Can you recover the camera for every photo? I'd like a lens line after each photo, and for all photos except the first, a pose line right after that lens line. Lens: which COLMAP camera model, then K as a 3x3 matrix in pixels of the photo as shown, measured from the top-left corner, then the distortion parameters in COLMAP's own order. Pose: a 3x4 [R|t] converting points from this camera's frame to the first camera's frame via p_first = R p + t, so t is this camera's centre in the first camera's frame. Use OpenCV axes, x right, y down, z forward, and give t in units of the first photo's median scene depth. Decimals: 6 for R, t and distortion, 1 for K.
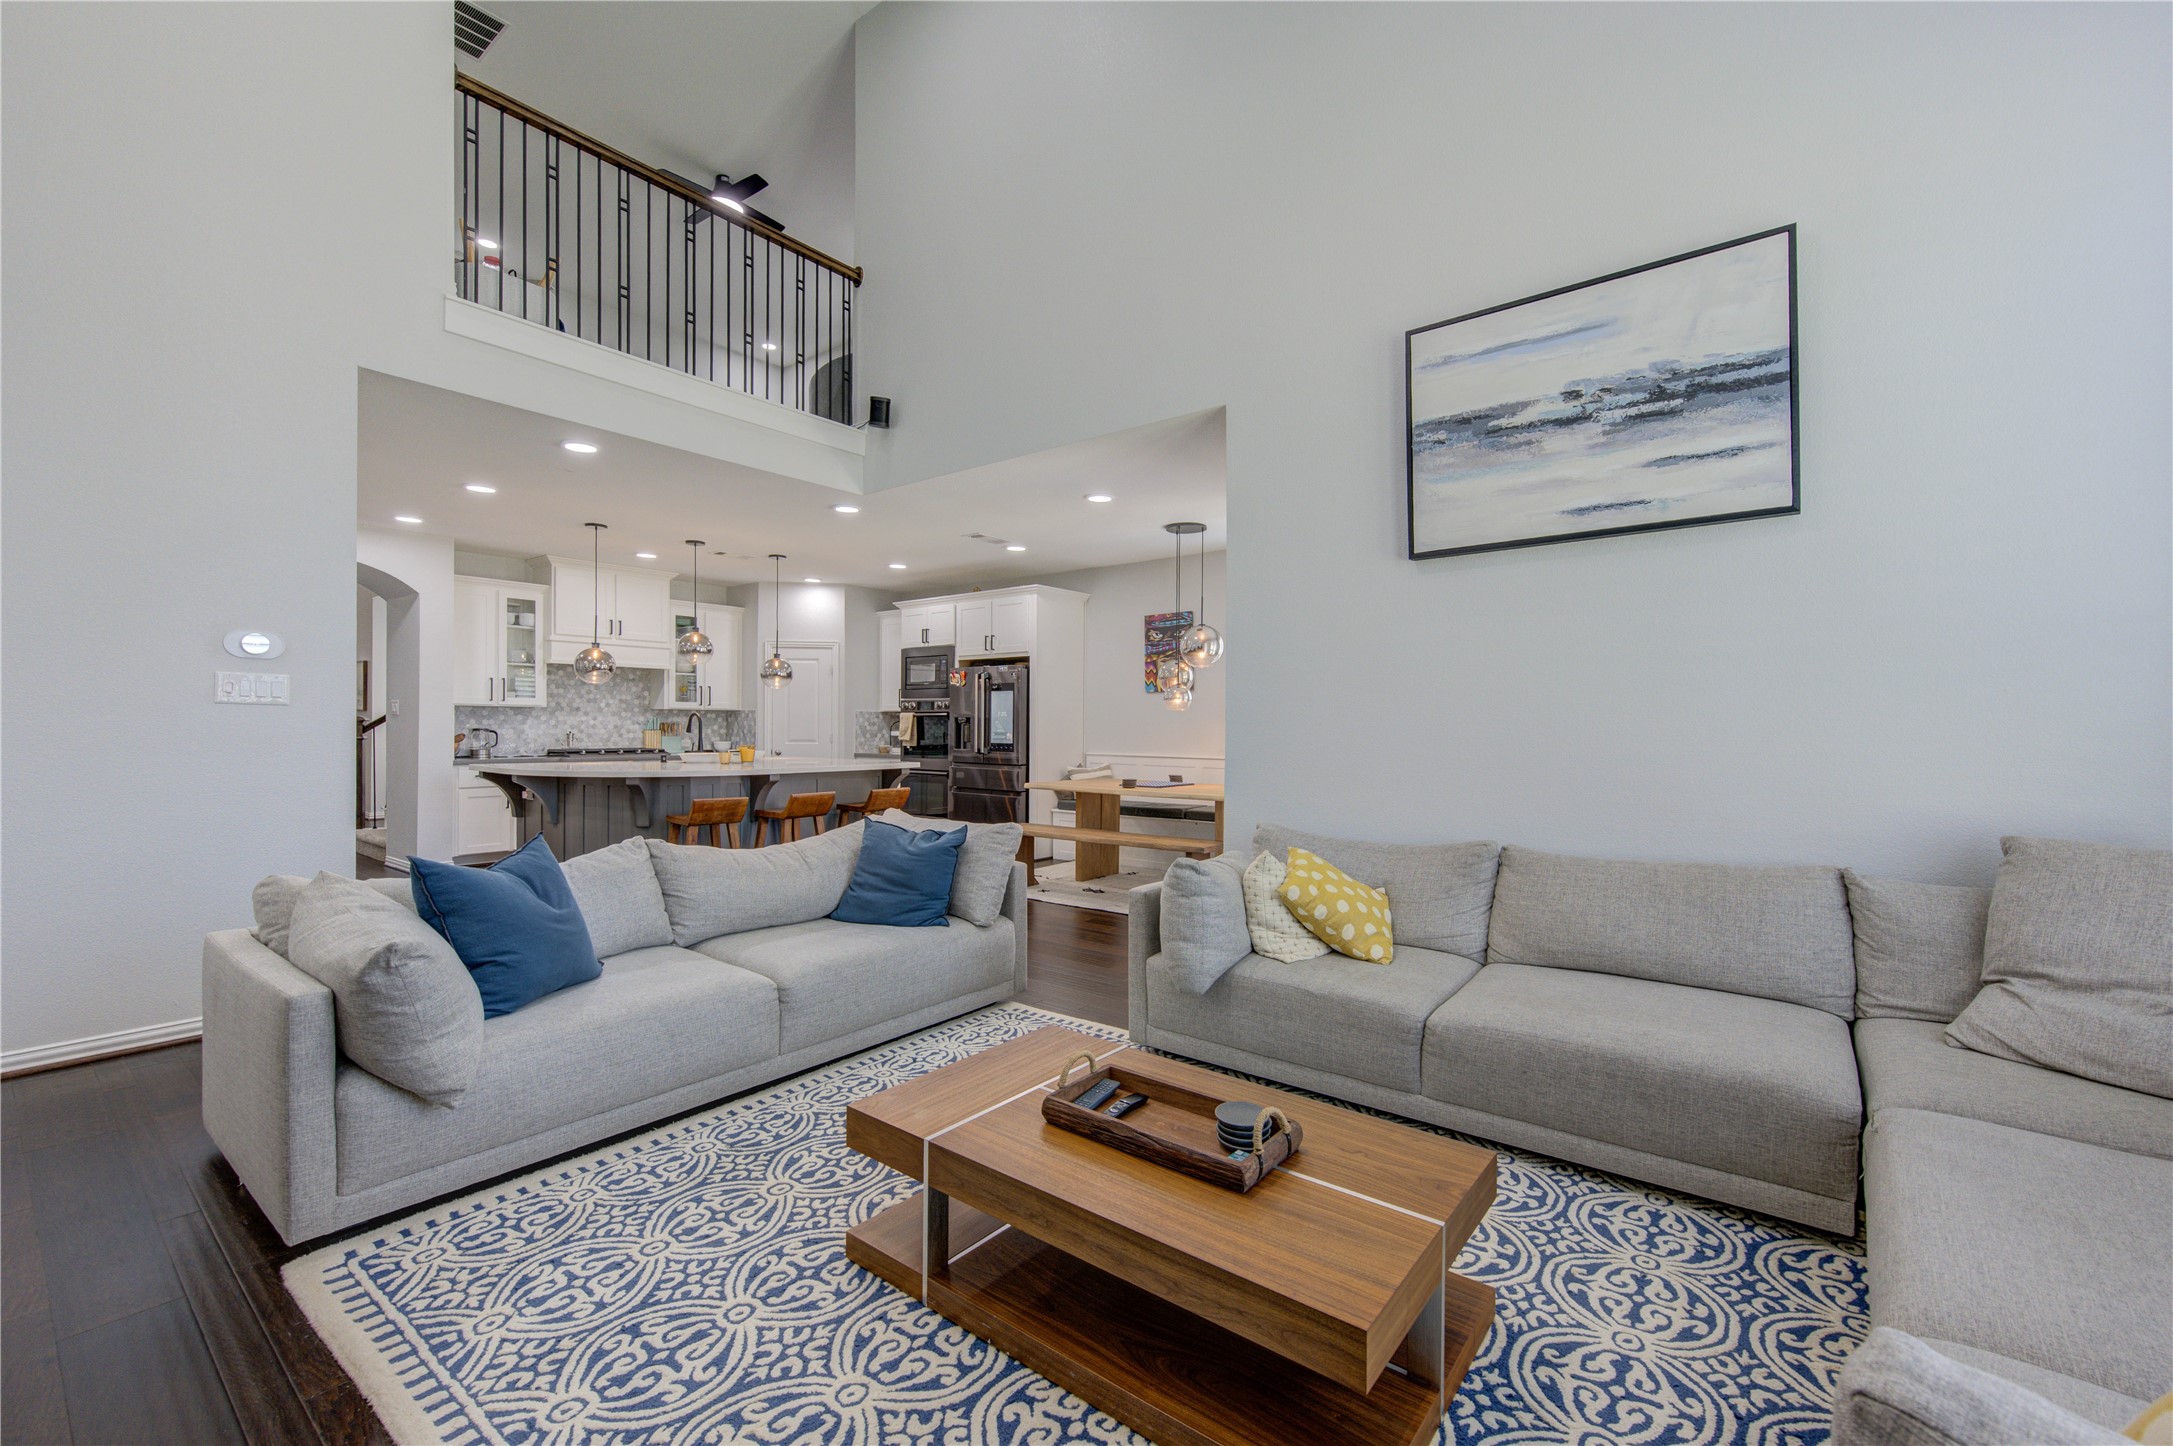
lens RADIAL K [[864.6, 0, 1099.2], [0, 864.6, 732.4], [0, 0, 1]] dist [0.005896, -0.000468]
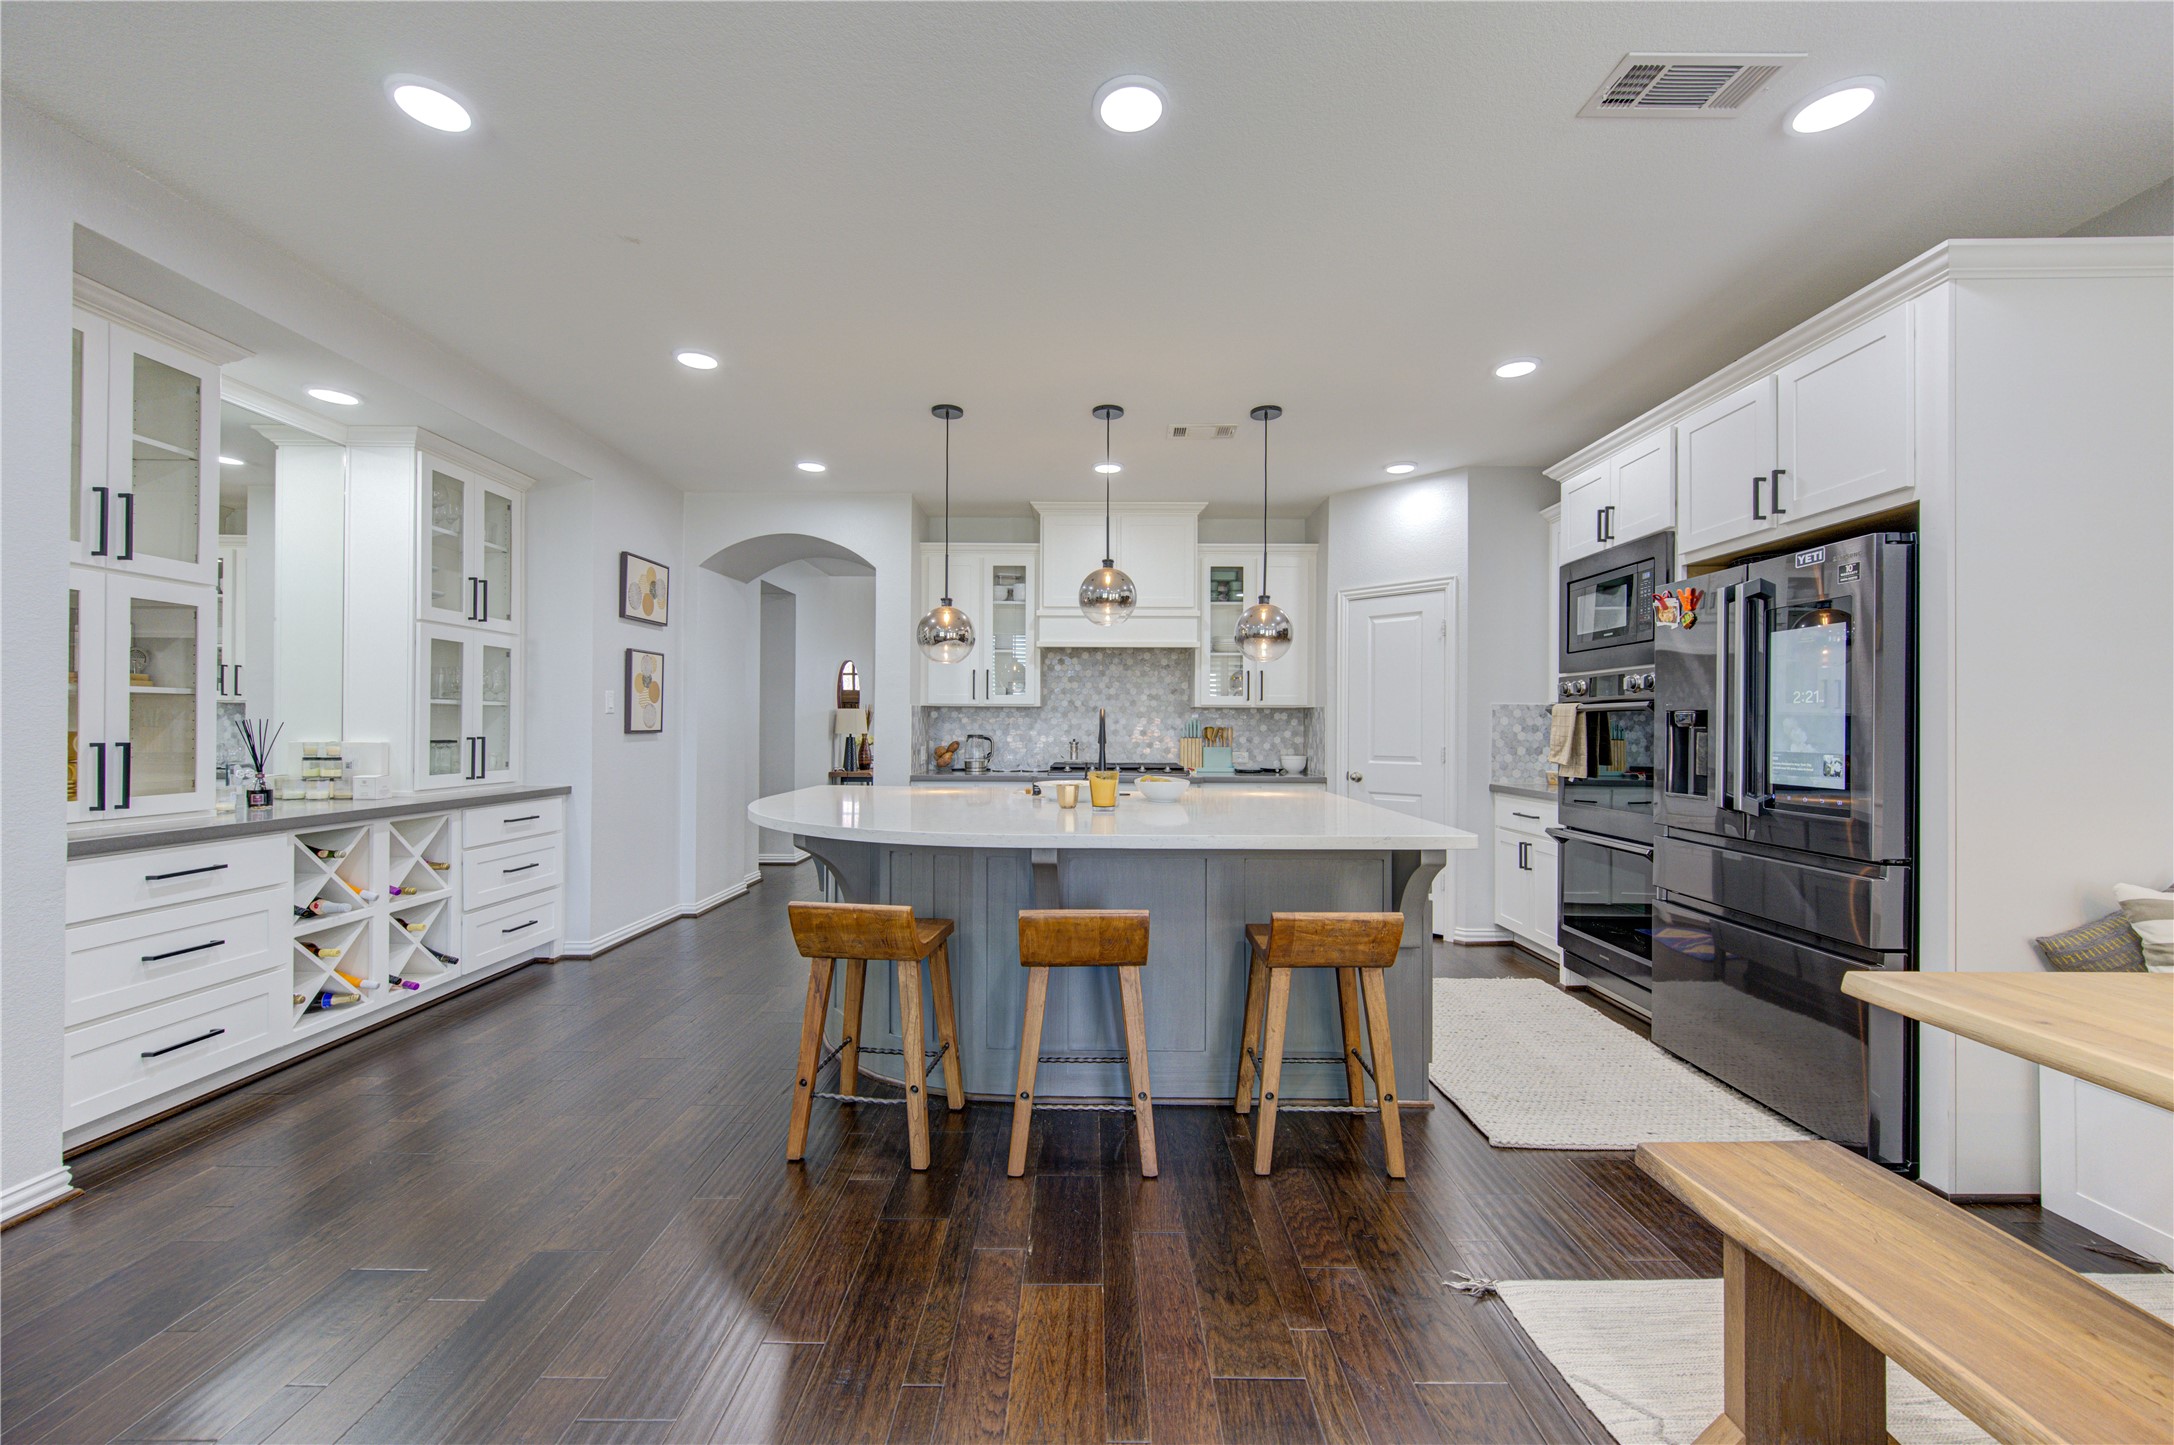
lens RADIAL K [[865.0, 0, 1100.7], [0, 865.0, 721.0], [0, 0, 1]] dist [0.005896, -0.000468]
pose [[0.602213, -0.008275, -0.798293, -0.009514], [-0.006816, 0.999857, -0.015506, -0.005236], [0.798307, 0.014779, 0.602070, 0.576124]]
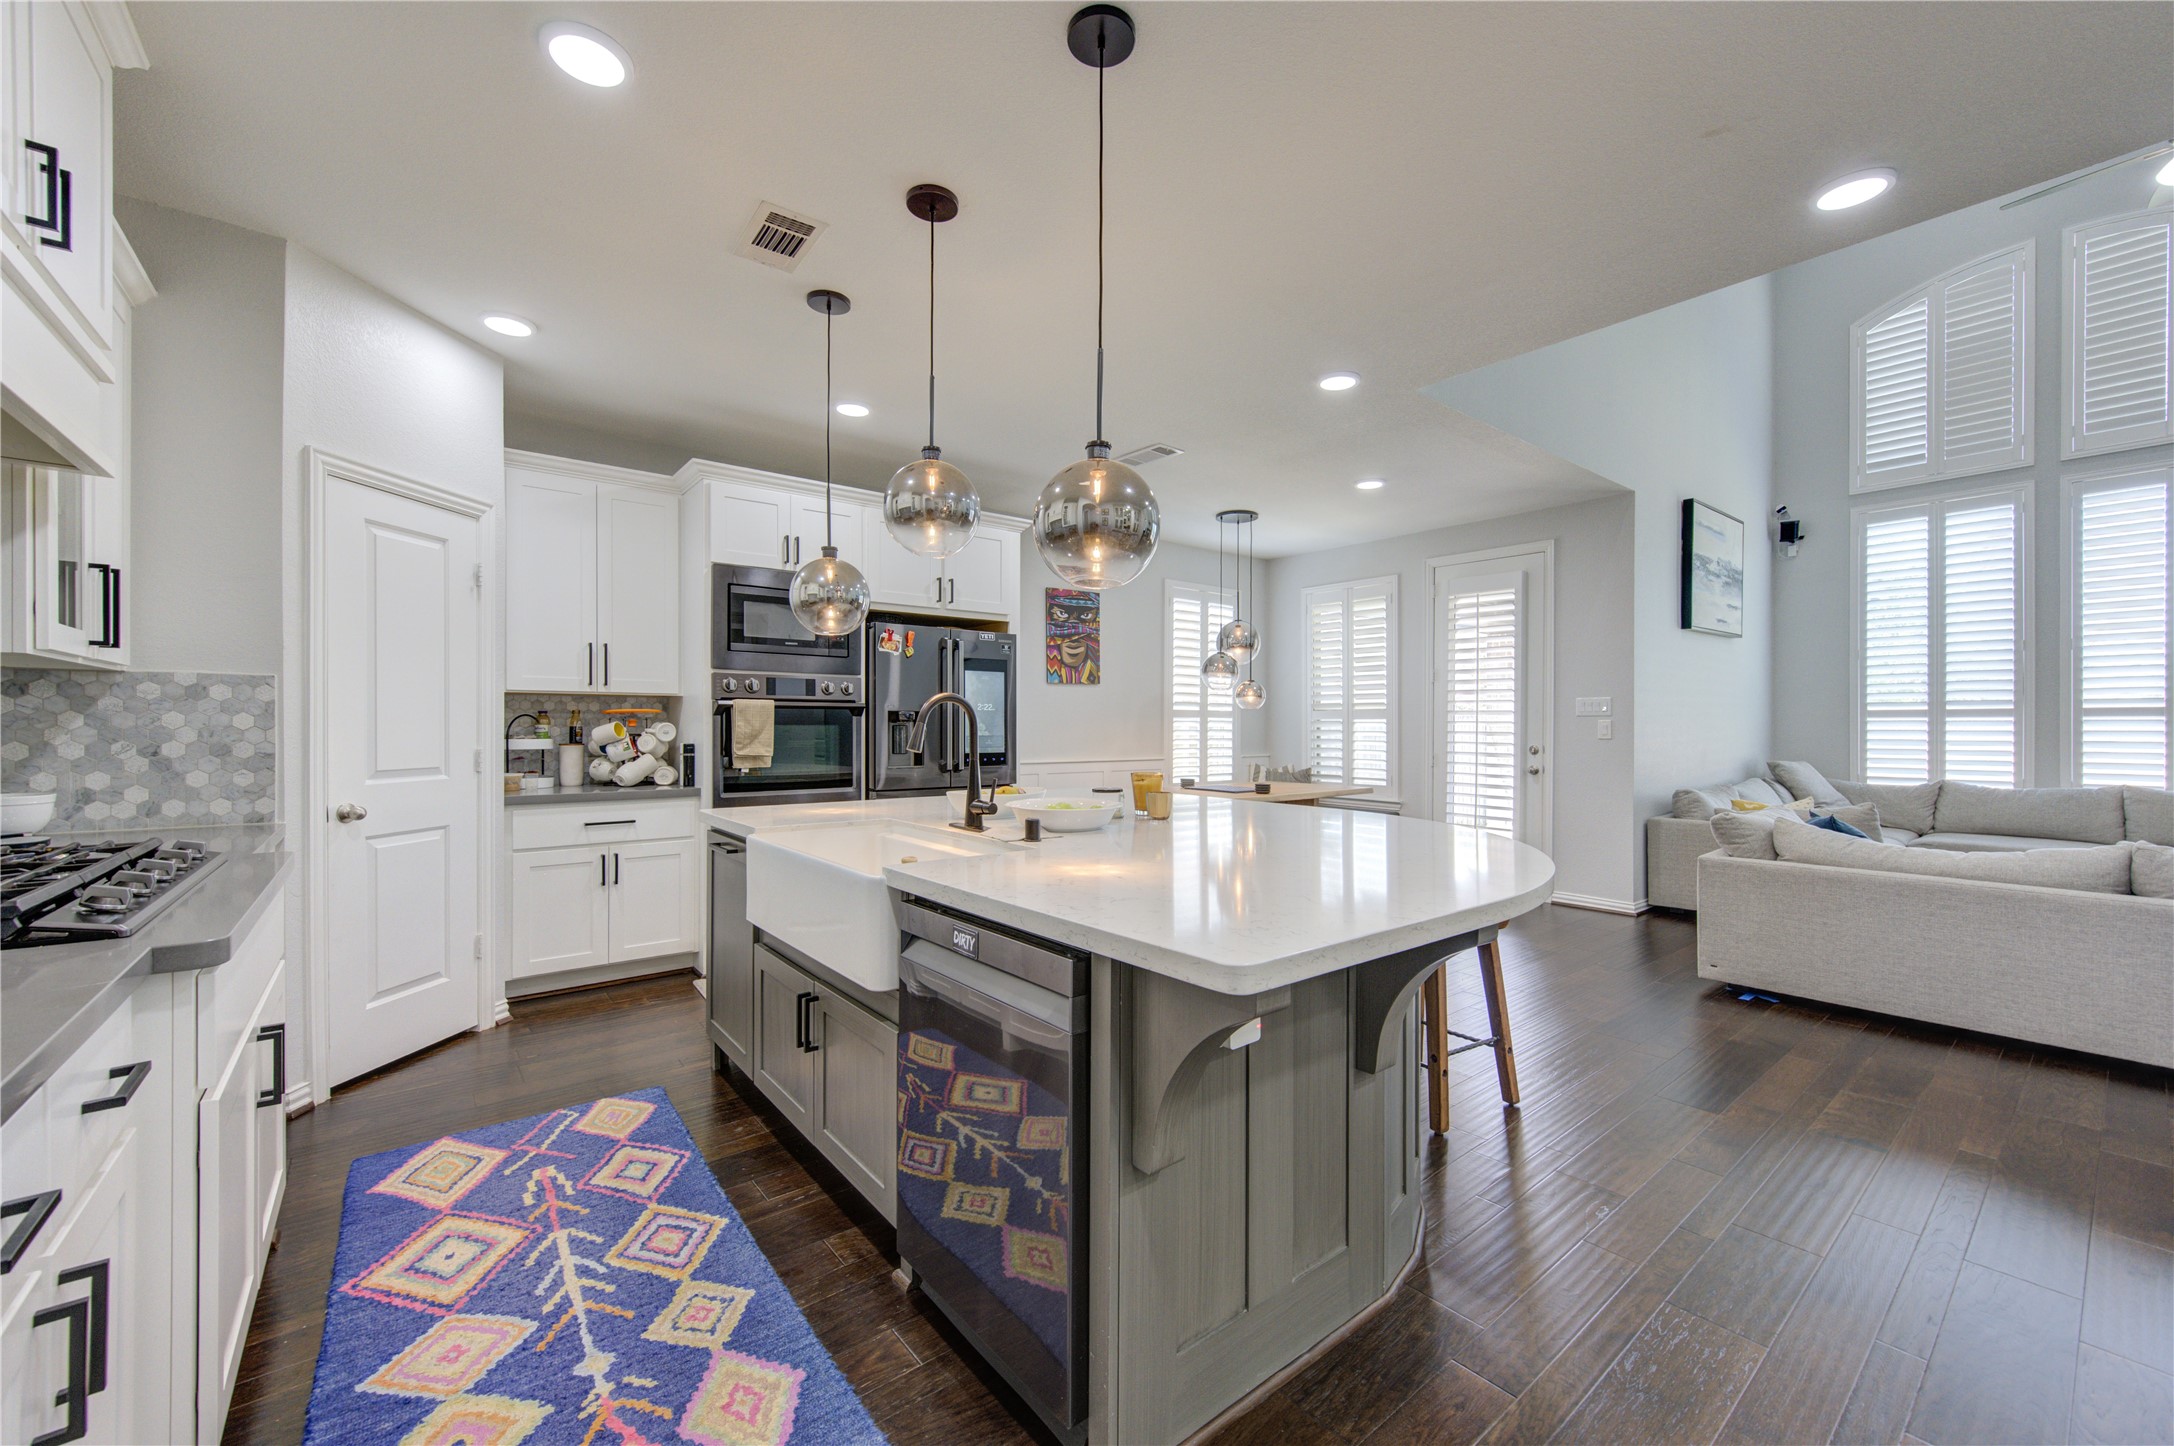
lens RADIAL K [[865.0, 0, 1133.3], [0, 865.0, 713.5], [0, 0, 1]] dist [0.005896, -0.000468]
pose [[0.207581, 0.007392, 0.978190, -0.705960], [0.002818, 0.999963, -0.008155, -0.010810], [-0.978214, 0.004450, 0.207553, 0.745042]]
